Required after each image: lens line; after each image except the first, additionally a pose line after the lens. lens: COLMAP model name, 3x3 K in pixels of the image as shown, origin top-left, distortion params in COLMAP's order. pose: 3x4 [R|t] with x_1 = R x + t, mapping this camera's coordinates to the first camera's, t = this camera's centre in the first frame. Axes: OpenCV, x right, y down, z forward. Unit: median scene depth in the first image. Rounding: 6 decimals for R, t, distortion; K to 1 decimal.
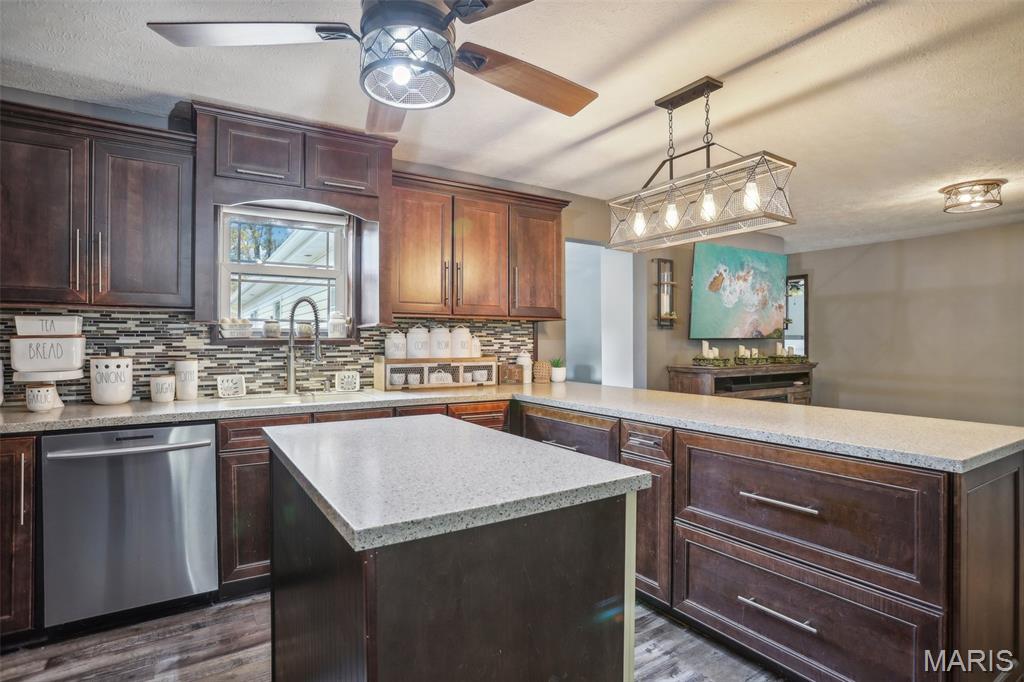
lens RADIAL K [[529.5, 0, 506.9], [0, 529.5, 340.0], [0, 0, 1]] dist [-0.035380, 0.001179]
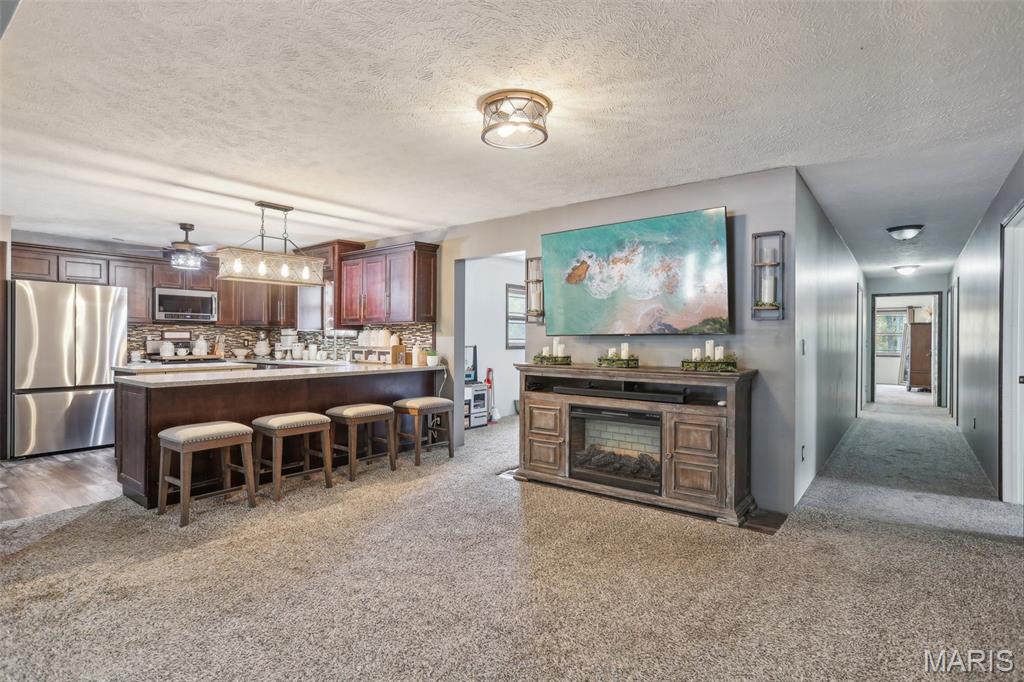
lens RADIAL K [[507.3, 0, 510.2], [0, 507.3, 338.2], [0, 0, 1]] dist [0.001596, 0.002190]
pose [[0.338908, 0.002645, -0.940816, 1.762451], [-0.000534, 0.999996, 0.002619, 0.000867], [0.940819, -0.000385, 0.338909, 0.897337]]
